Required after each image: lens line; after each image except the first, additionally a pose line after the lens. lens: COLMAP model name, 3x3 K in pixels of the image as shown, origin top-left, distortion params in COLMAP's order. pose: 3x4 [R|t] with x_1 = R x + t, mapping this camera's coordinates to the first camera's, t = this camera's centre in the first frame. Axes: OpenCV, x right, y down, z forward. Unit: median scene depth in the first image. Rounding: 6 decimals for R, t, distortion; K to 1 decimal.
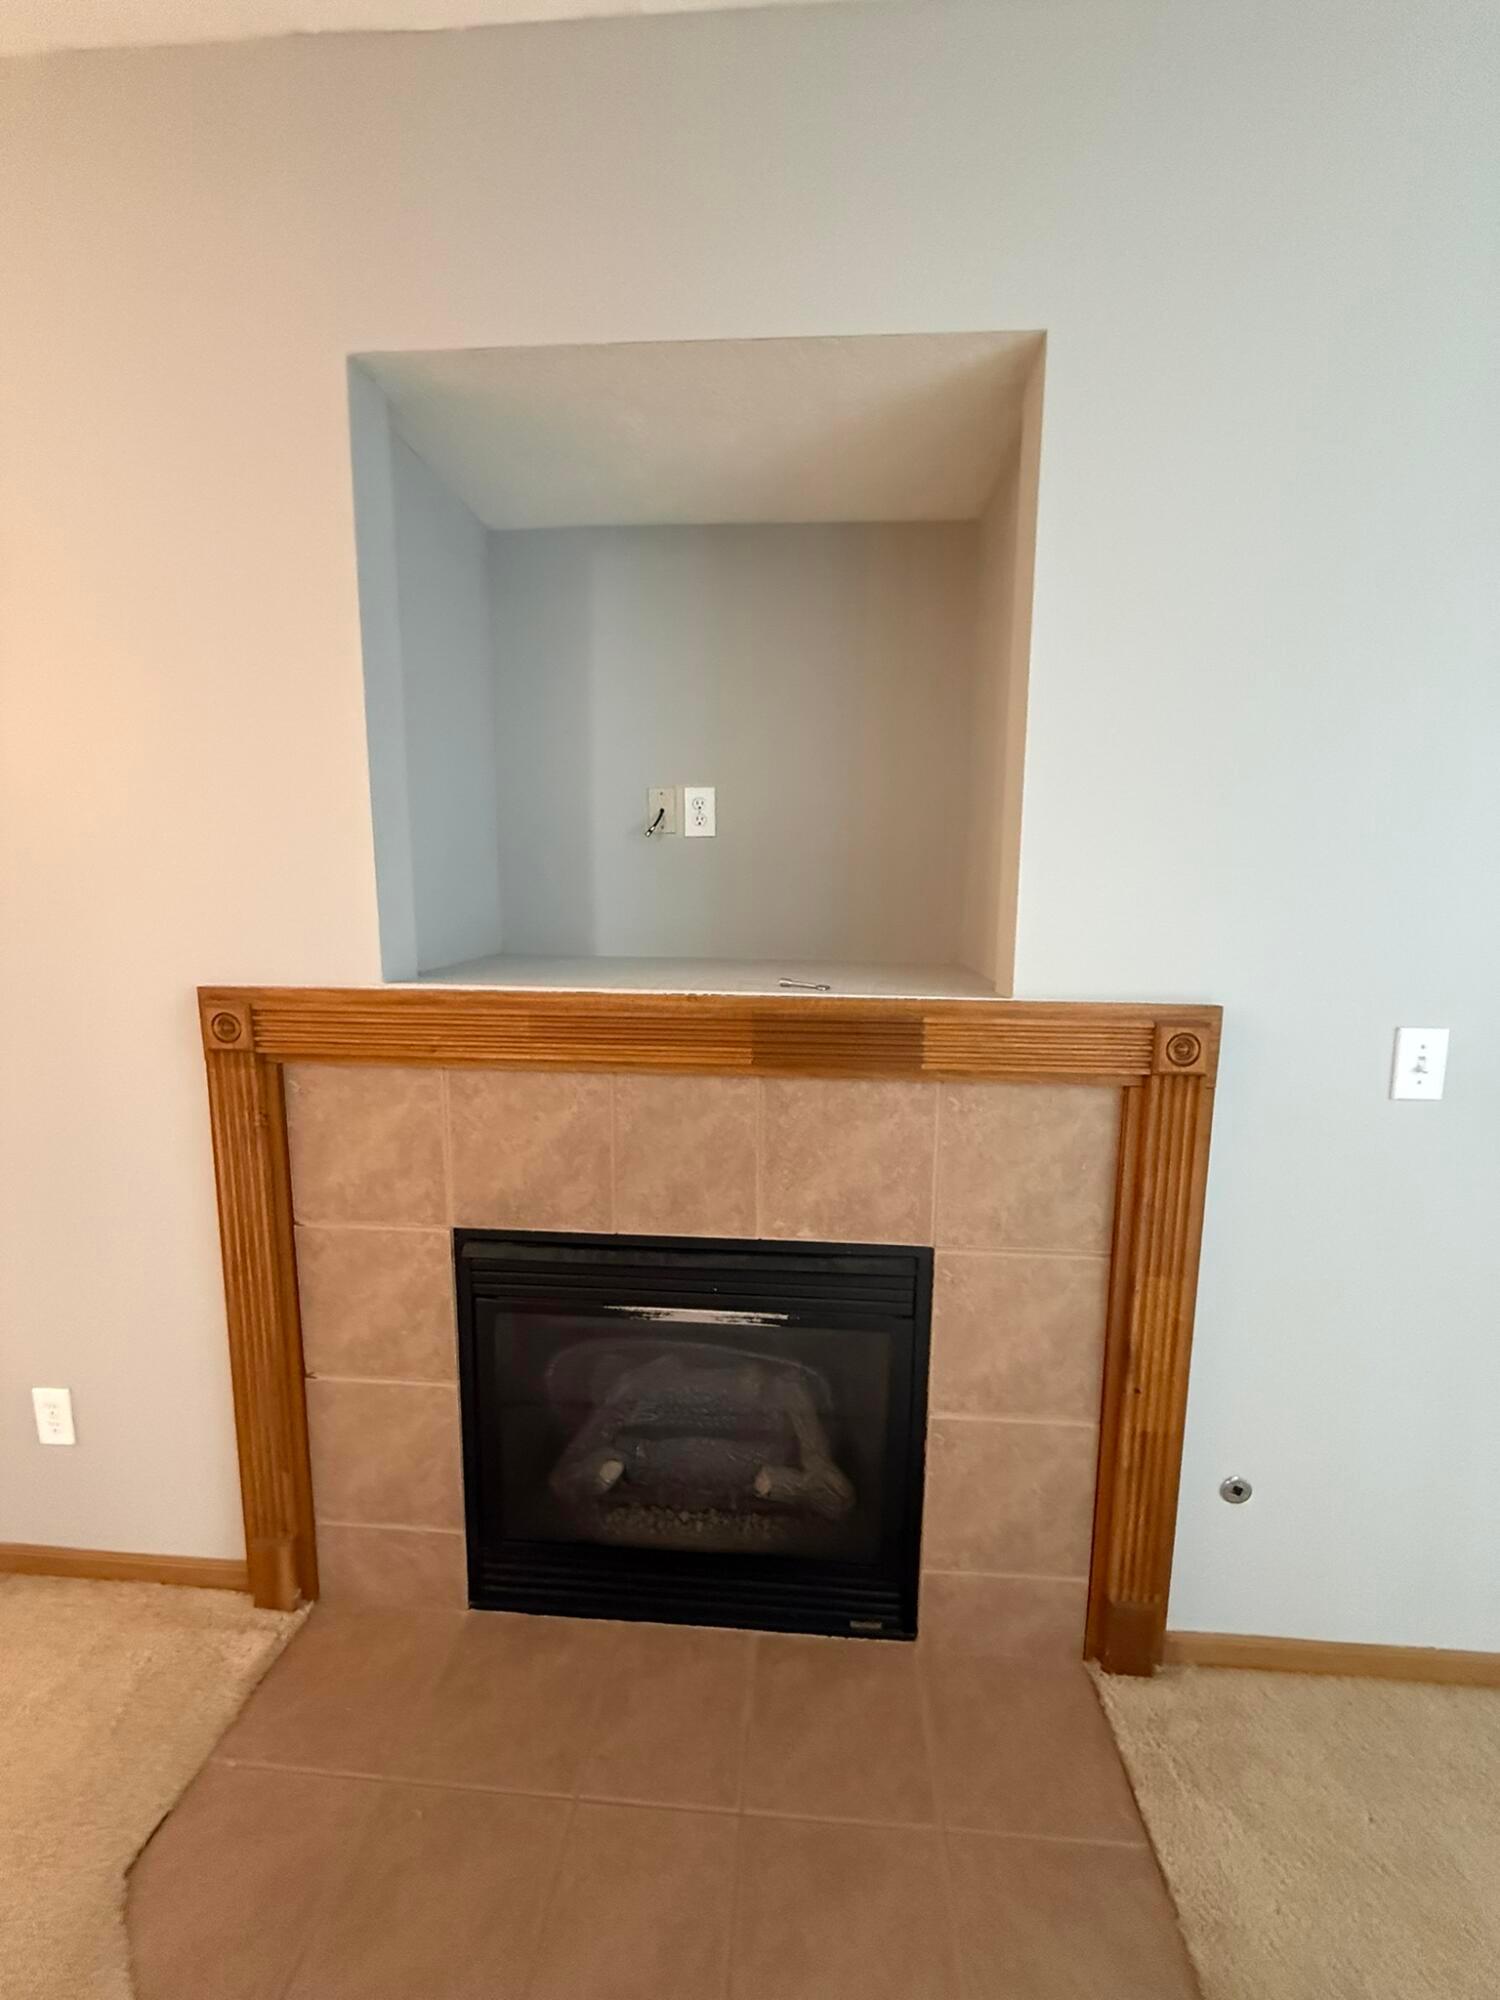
lens RADIAL K [[797.5, 0, 756.5], [0, 797.5, 998.7], [0, 0, 1]] dist [-0.001150, -0.000065]
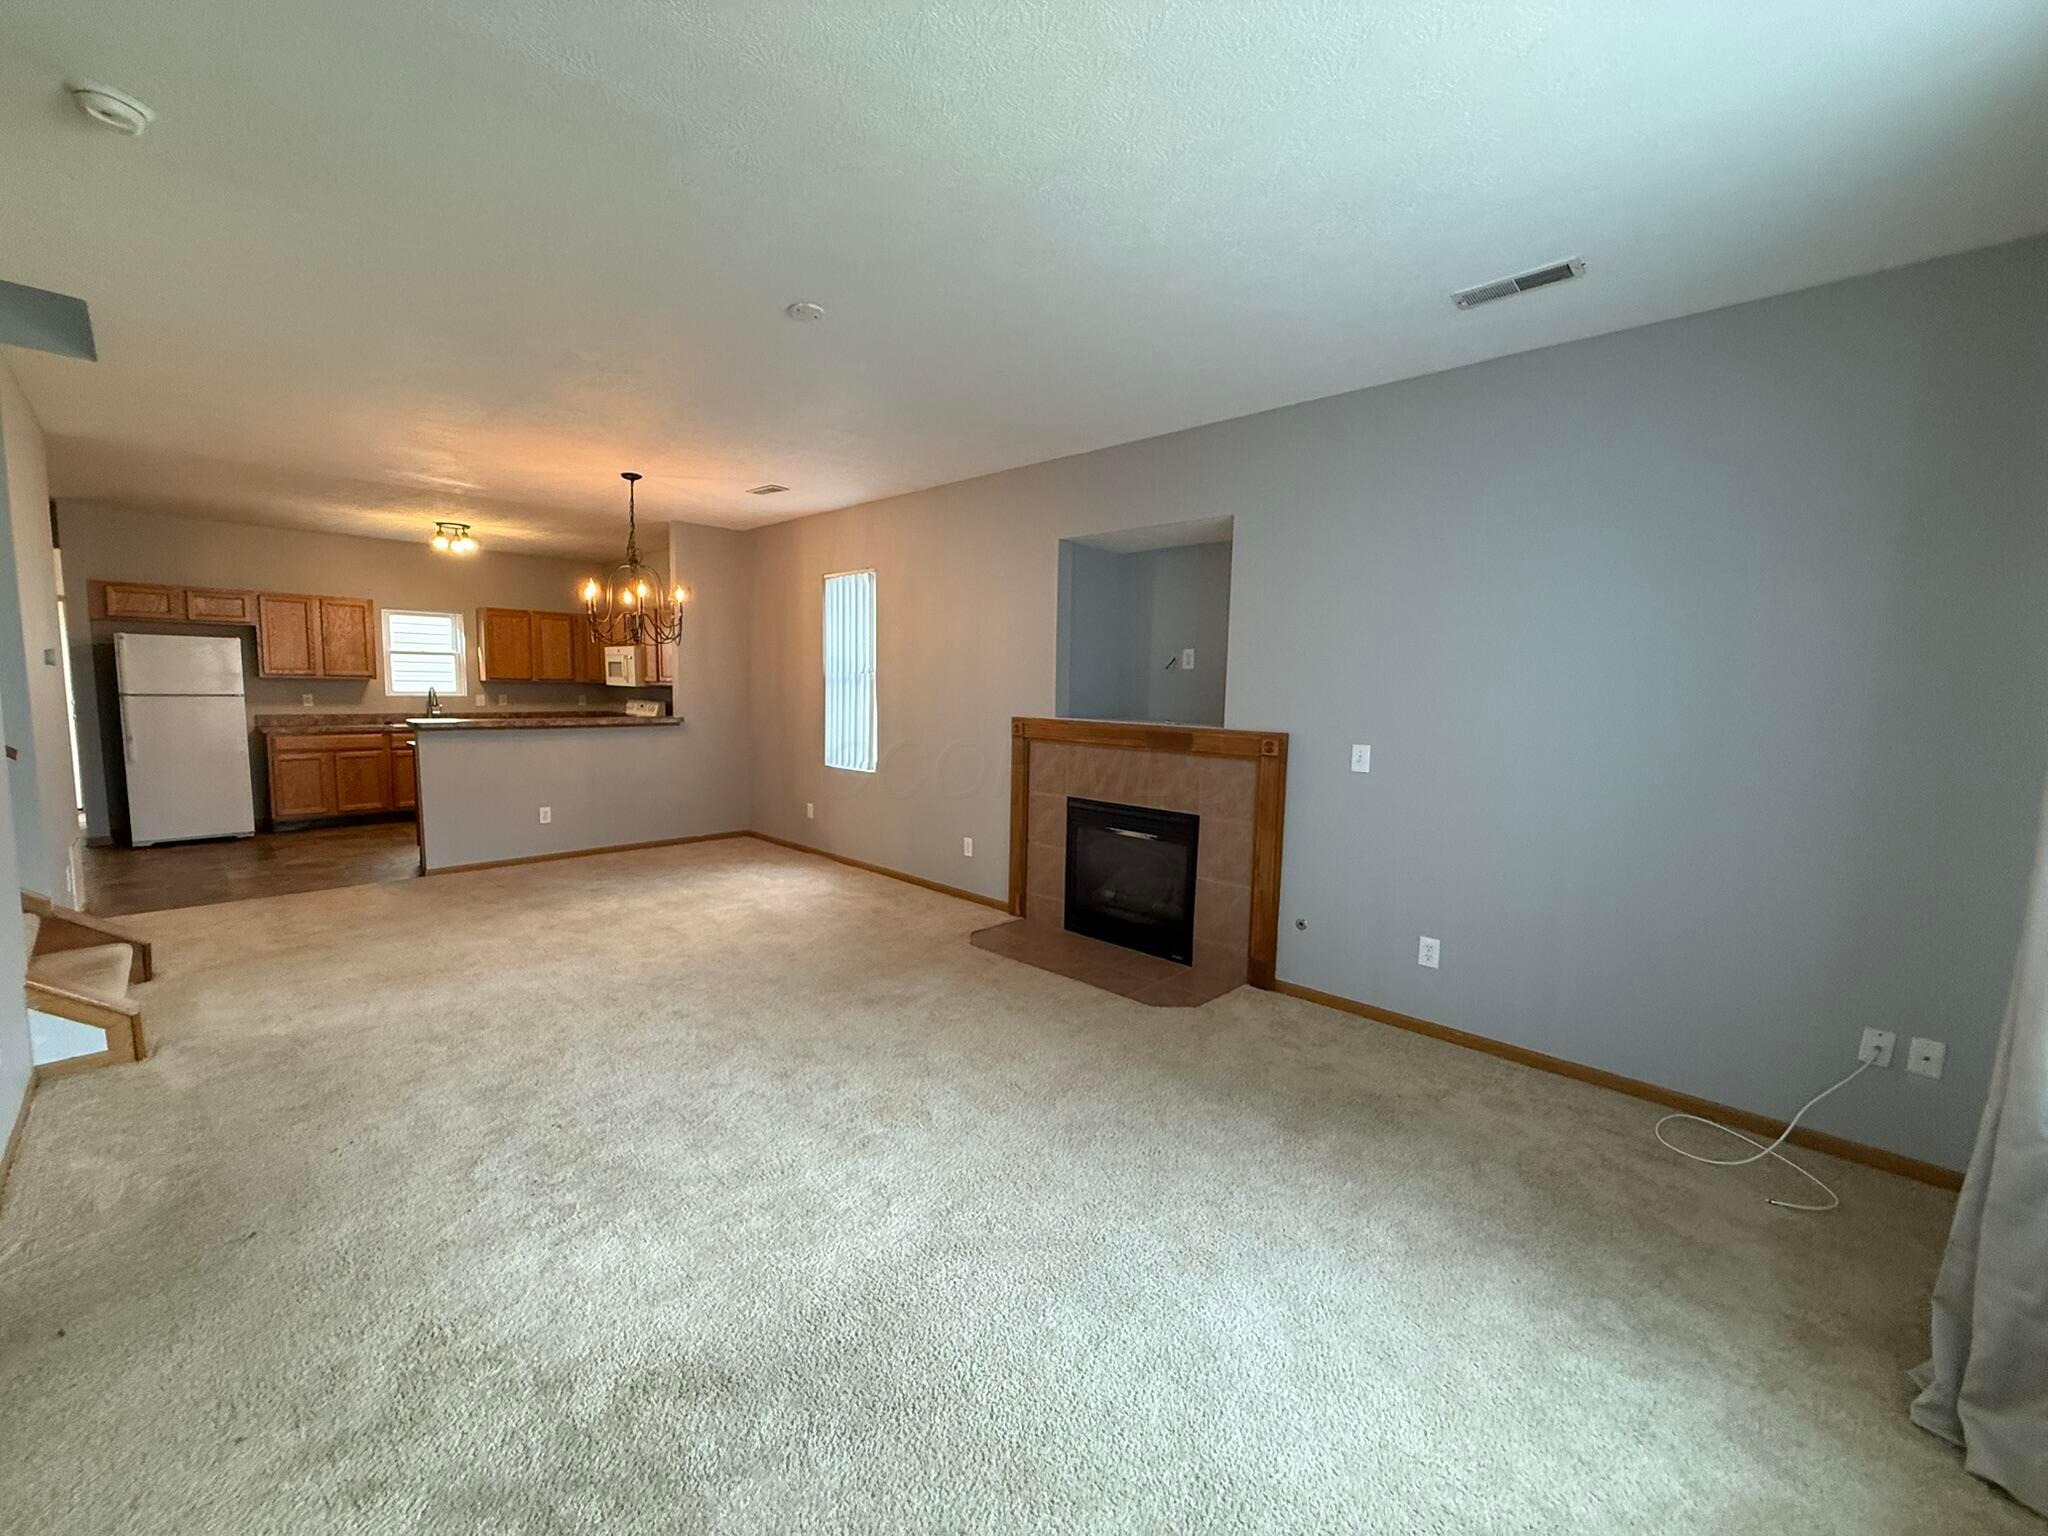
lens RADIAL K [[816.6, 0, 1020.7], [0, 816.6, 768.7], [0, 0, 1]] dist [-0.001150, -0.000065]
pose [[0.771902, 0.071320, -0.631729, 1.530129], [-0.100622, 0.994868, -0.010631, 0.235476], [0.627728, 0.071772, 0.775117, -1.649584]]
